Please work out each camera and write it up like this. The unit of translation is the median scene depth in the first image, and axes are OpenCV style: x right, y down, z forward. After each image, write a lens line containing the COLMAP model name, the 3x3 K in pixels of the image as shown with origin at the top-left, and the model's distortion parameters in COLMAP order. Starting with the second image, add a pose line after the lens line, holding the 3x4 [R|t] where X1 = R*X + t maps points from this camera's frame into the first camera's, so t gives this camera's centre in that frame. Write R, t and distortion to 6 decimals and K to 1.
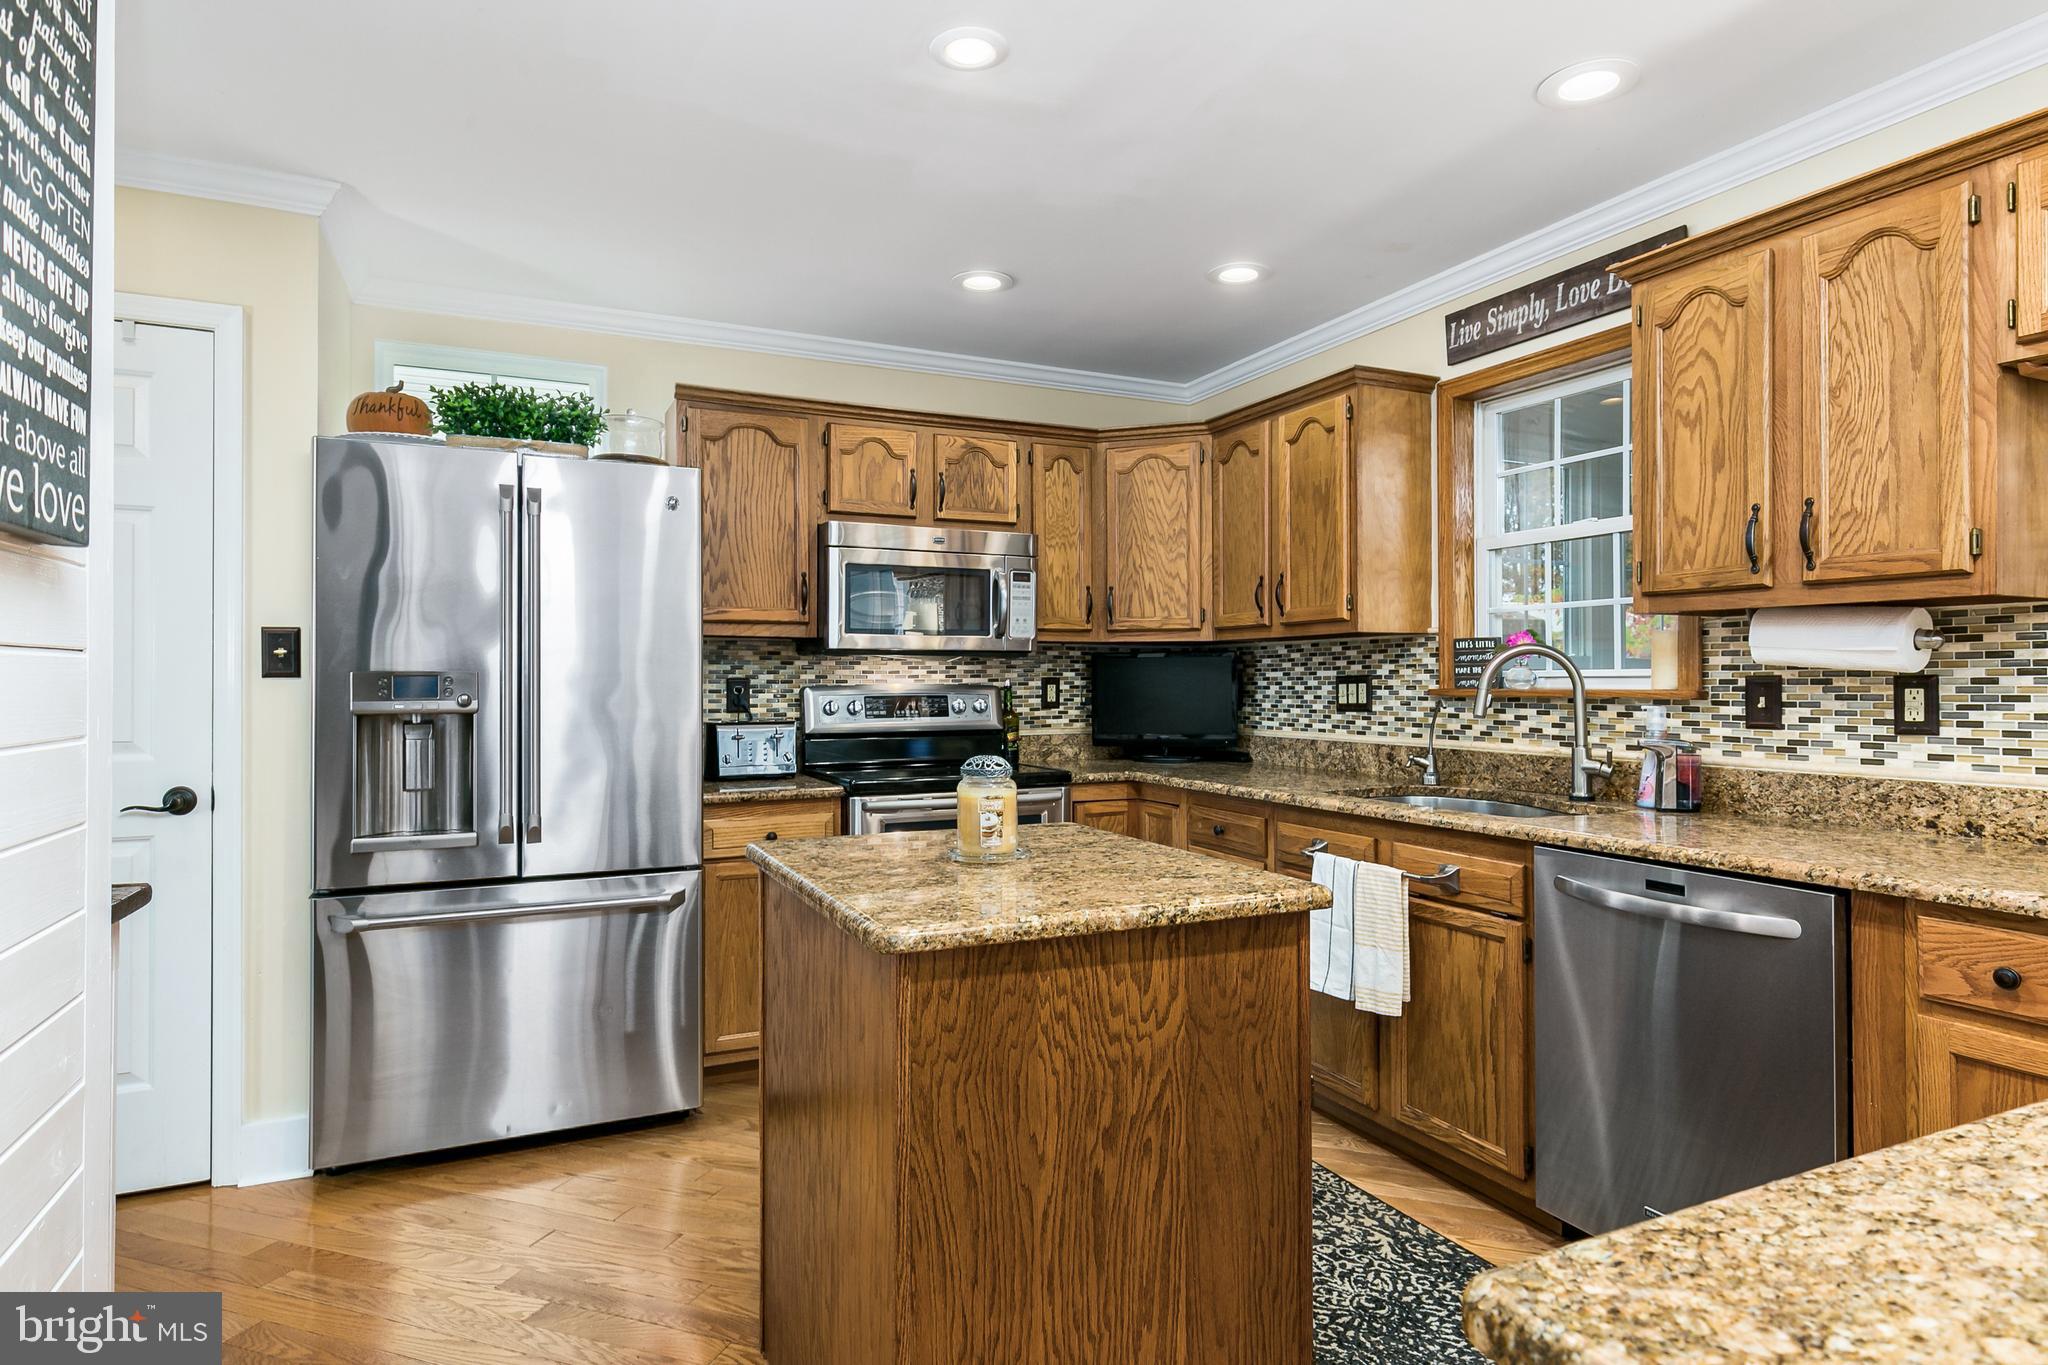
lens RADIAL K [[1100.2, 0, 1021.9], [0, 1100.2, 677.7], [0, 0, 1]] dist [-0.005402, 0.000607]
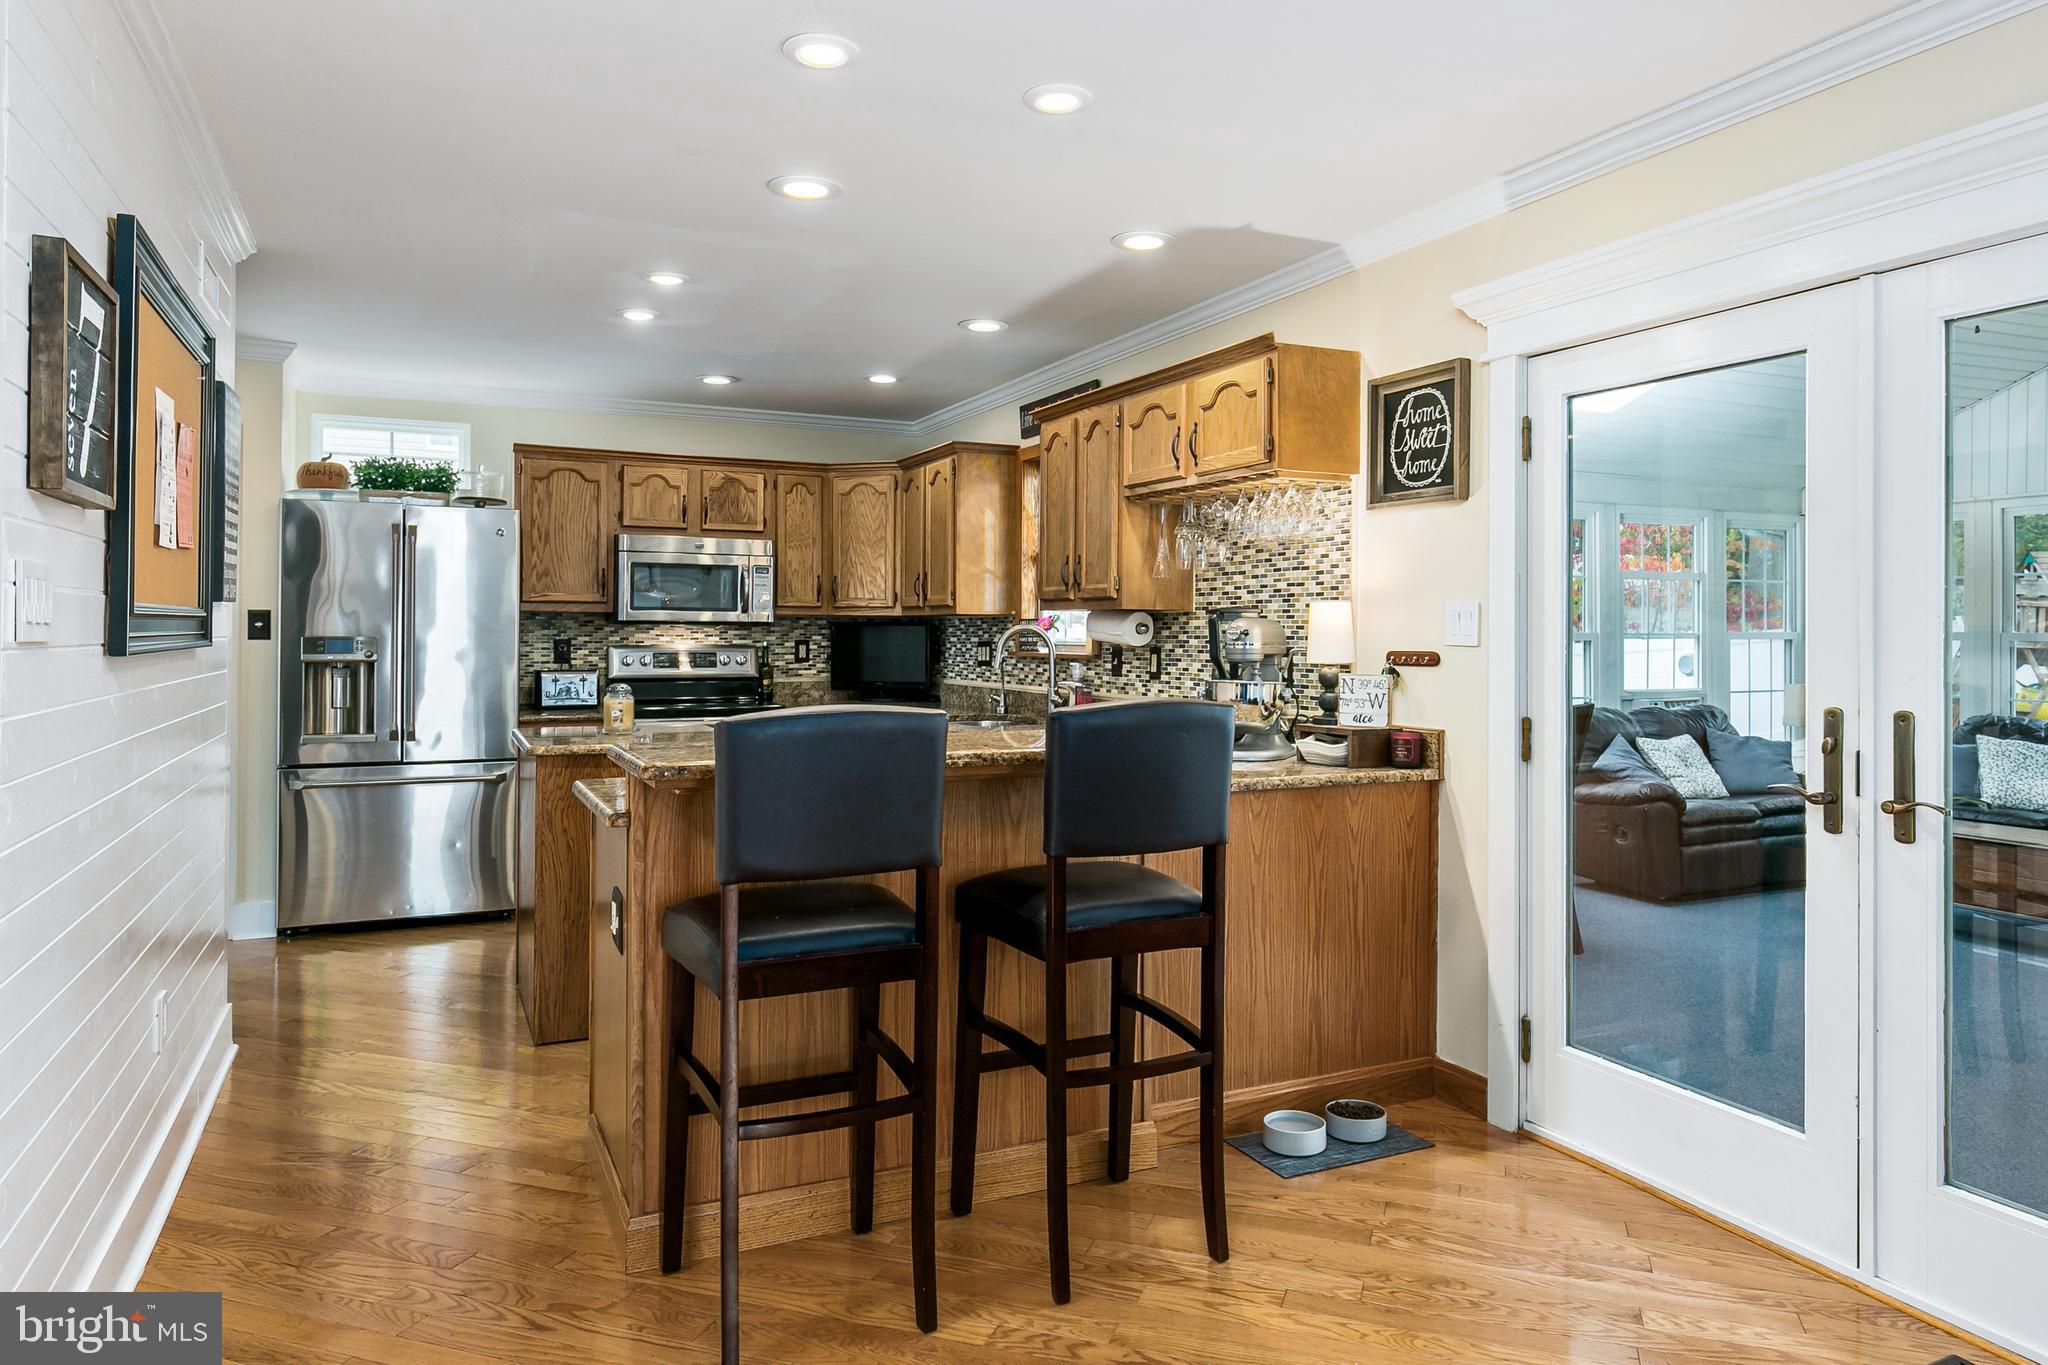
lens RADIAL K [[1252.0, 0, 1050.8], [0, 1252.0, 634.4], [0, 0, 1]] dist [-0.021128, 0.001349]
pose [[0.999558, 0.008228, 0.028582, 0.358256], [-0.008334, 0.999959, 0.003580, -0.018655], [-0.028551, -0.003817, 0.999585, -0.694898]]
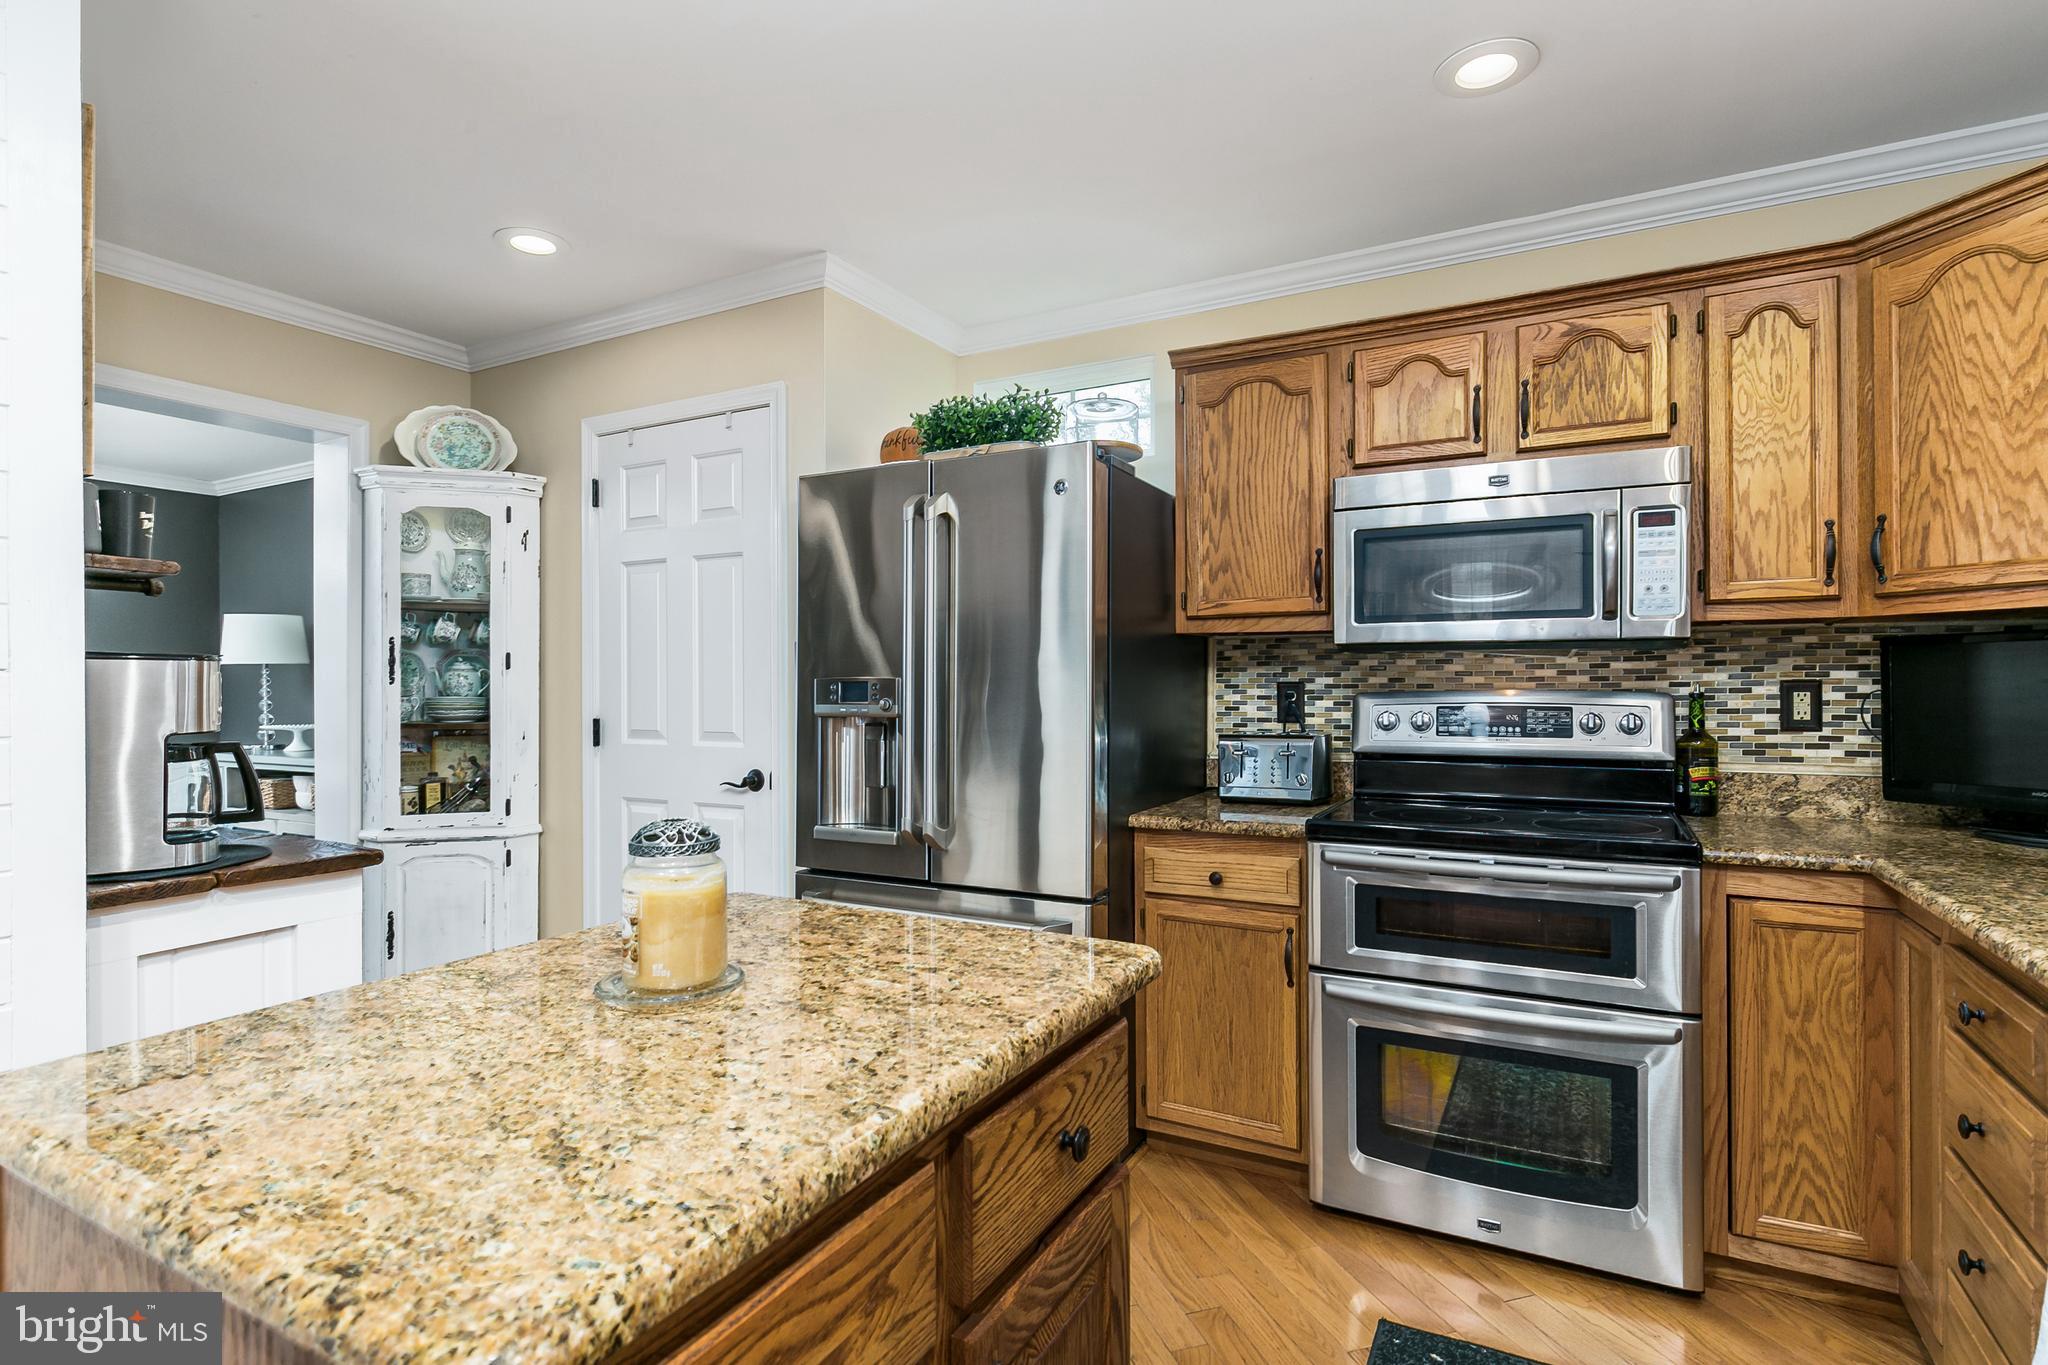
lens RADIAL K [[1007.8, 0, 1032.0], [0, 1007.8, 686.9], [0, 0, 1]] dist [-0.005410, 0.000857]
pose [[0.595282, 0.003723, -0.803508, 0.267779], [0.004490, 0.999958, 0.007960, -0.003225], [0.803505, -0.008346, 0.595240, 0.411129]]
